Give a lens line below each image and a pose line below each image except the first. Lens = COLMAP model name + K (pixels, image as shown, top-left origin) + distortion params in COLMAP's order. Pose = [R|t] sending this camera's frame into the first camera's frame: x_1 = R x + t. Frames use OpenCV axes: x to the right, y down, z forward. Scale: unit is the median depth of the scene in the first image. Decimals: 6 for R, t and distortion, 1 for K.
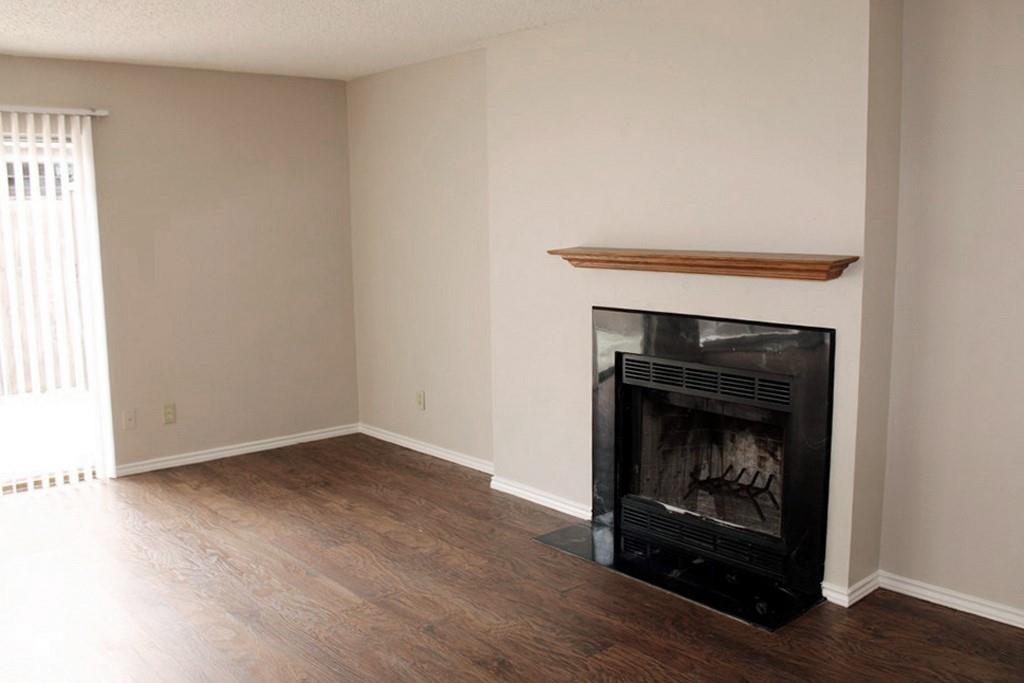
lens RADIAL K [[868.4, 0, 498.2], [0, 868.4, 348.0], [0, 0, 1]] dist [-0.169152, 0.148014]
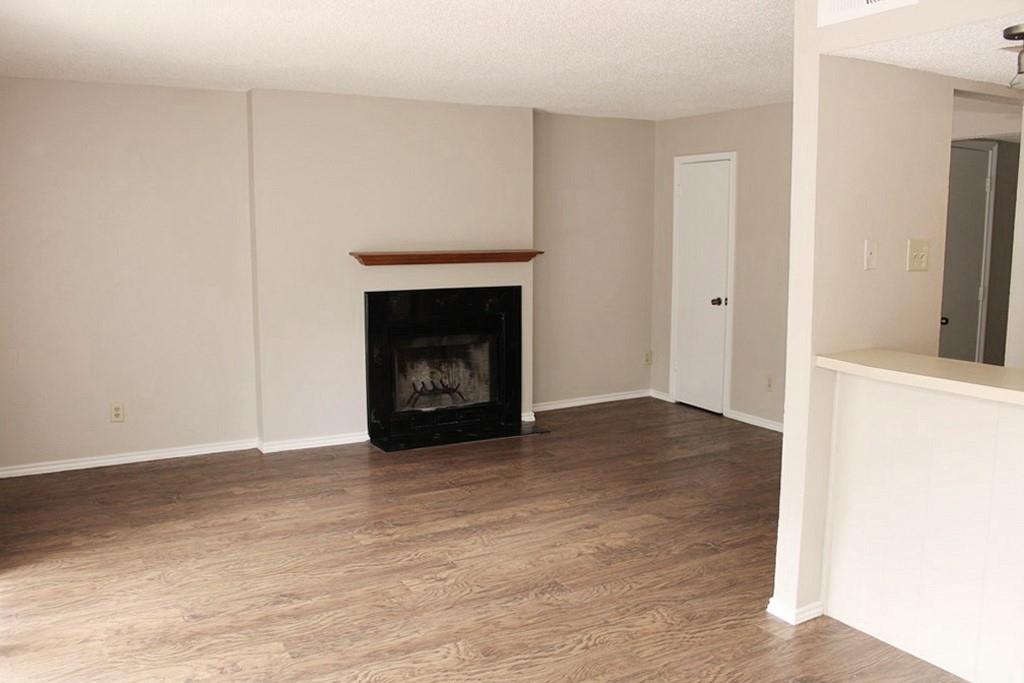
lens RADIAL K [[868.4, 0, 498.2], [0, 868.4, 348.0], [0, 0, 1]] dist [-0.169152, 0.148014]
pose [[0.211080, -0.121090, 0.969939, -1.328100], [0.138960, 0.985936, 0.092846, -0.060987], [-0.967541, 0.115185, 0.224938, 0.480505]]
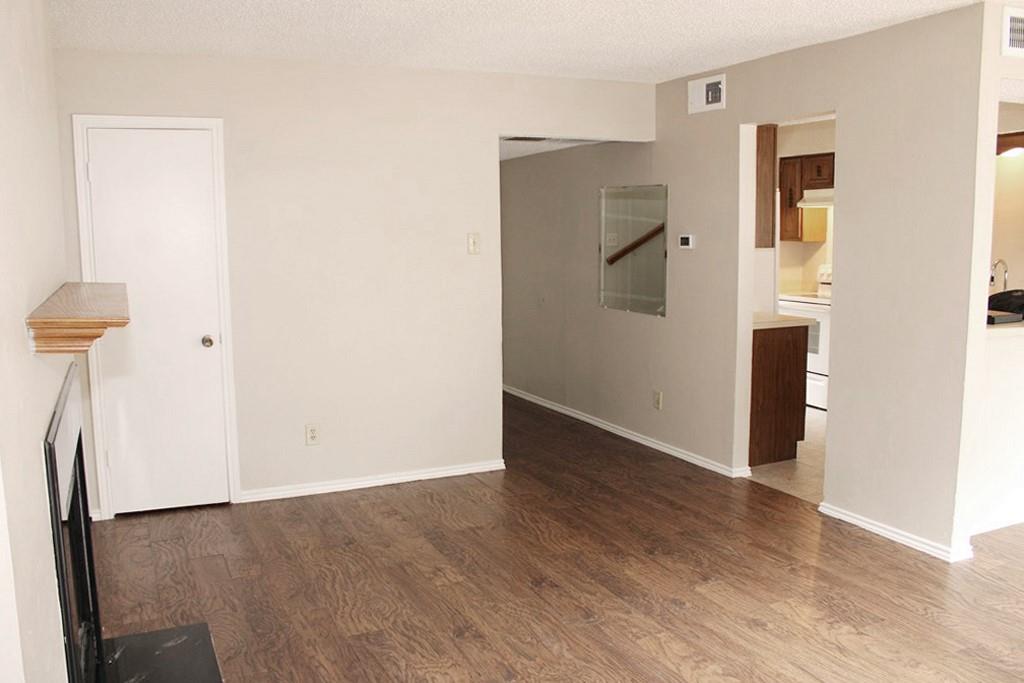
lens RADIAL K [[868.4, 0, 498.2], [0, 868.4, 348.0], [0, 0, 1]] dist [-0.169152, 0.148014]
pose [[-0.960285, -0.013222, 0.278708, -0.251116], [0.064634, 0.961167, 0.268292, -0.204119], [-0.271432, 0.275651, -0.922139, 1.380032]]
